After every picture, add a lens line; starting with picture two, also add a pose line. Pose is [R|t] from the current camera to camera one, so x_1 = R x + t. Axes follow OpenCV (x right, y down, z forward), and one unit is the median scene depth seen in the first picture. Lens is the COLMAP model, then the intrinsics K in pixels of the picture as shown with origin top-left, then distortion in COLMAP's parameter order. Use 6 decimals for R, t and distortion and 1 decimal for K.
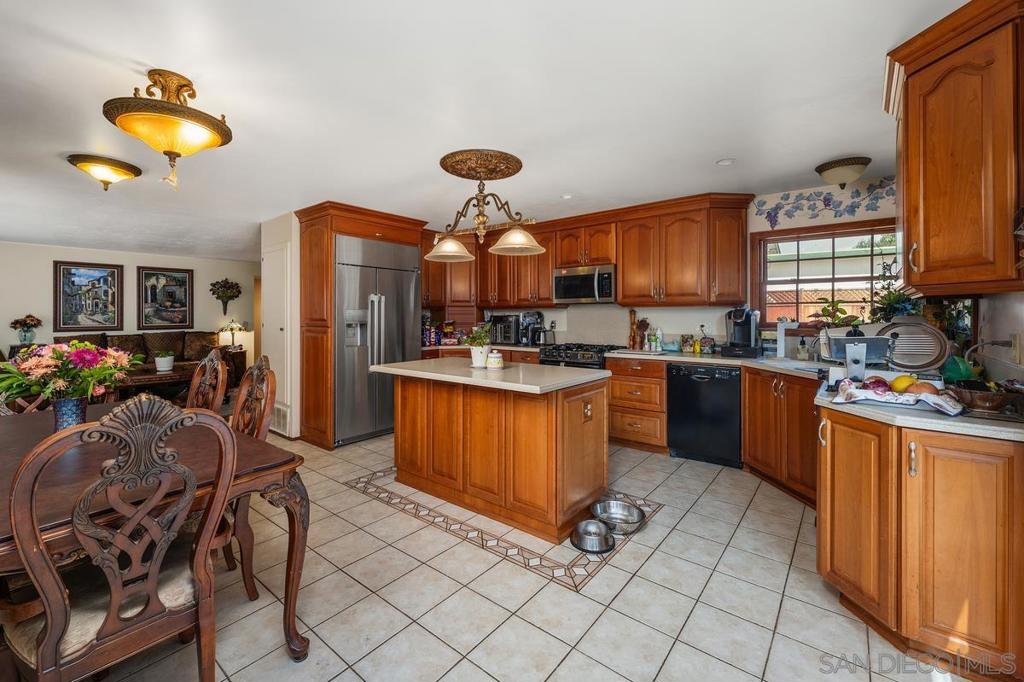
lens RADIAL K [[409.5, 0, 508.0], [0, 409.5, 313.7], [0, 0, 1]] dist [-0.002514, -0.000360]
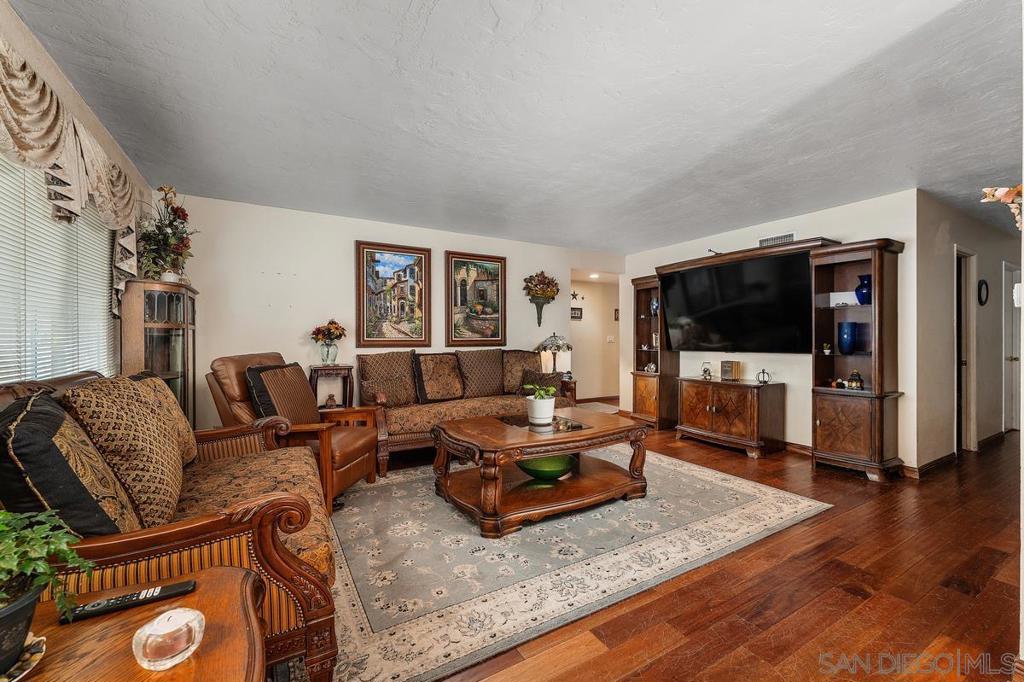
lens RADIAL K [[409.5, 0, 520.9], [0, 409.5, 341.4], [0, 0, 1]] dist [-0.002514, -0.000360]
pose [[0.935693, 0.008584, -0.352710, -0.580411], [-0.003931, 0.999896, 0.013906, 0.022813], [0.352792, -0.011625, 0.935629, 0.434321]]
